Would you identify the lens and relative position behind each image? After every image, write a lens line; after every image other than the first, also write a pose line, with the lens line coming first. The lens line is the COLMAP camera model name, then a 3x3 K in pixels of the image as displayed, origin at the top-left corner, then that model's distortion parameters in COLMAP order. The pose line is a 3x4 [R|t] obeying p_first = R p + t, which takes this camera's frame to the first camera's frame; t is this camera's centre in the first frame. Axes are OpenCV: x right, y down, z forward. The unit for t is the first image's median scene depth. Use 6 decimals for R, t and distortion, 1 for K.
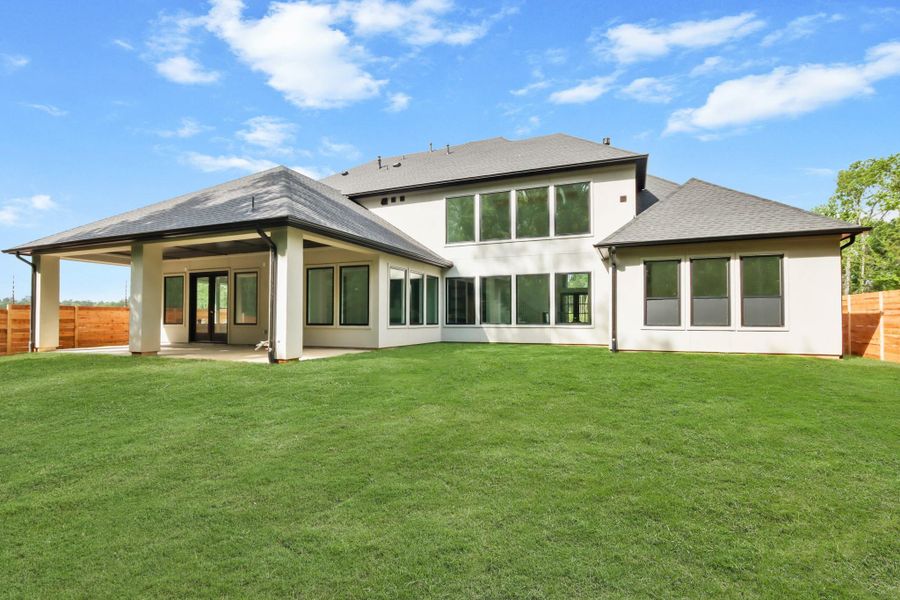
lens RADIAL K [[426.0, 0, 450.2], [0, 426.0, 307.4], [0, 0, 1]] dist [0.002812, -0.000171]
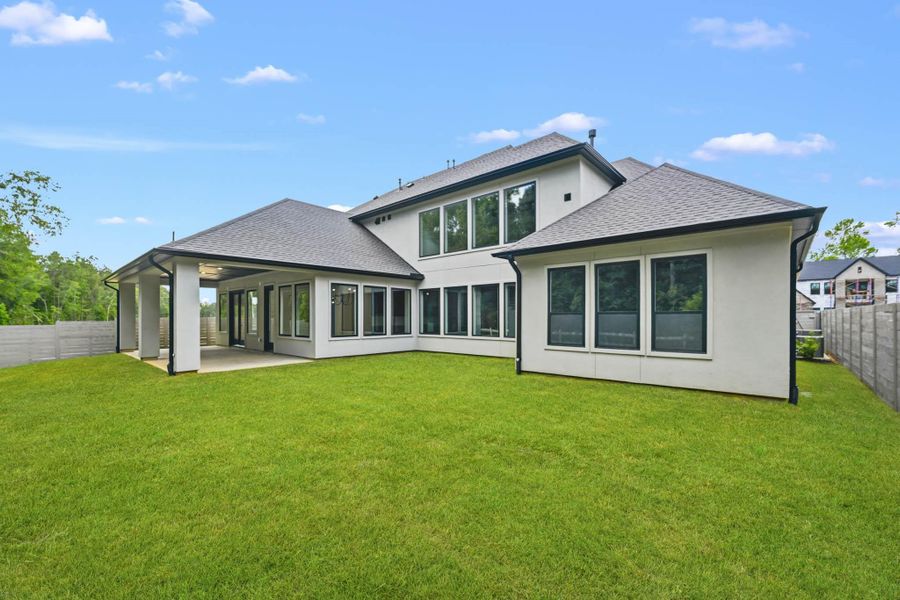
lens RADIAL K [[370.1, 0, 446.9], [0, 370.1, 315.5], [0, 0, 1]] dist [0.003522, 0.000450]
pose [[0.944603, -0.004036, -0.328190, 0.384186], [0.011952, 0.999684, 0.022108, -0.026765], [0.327997, -0.024806, 0.944353, 0.173552]]
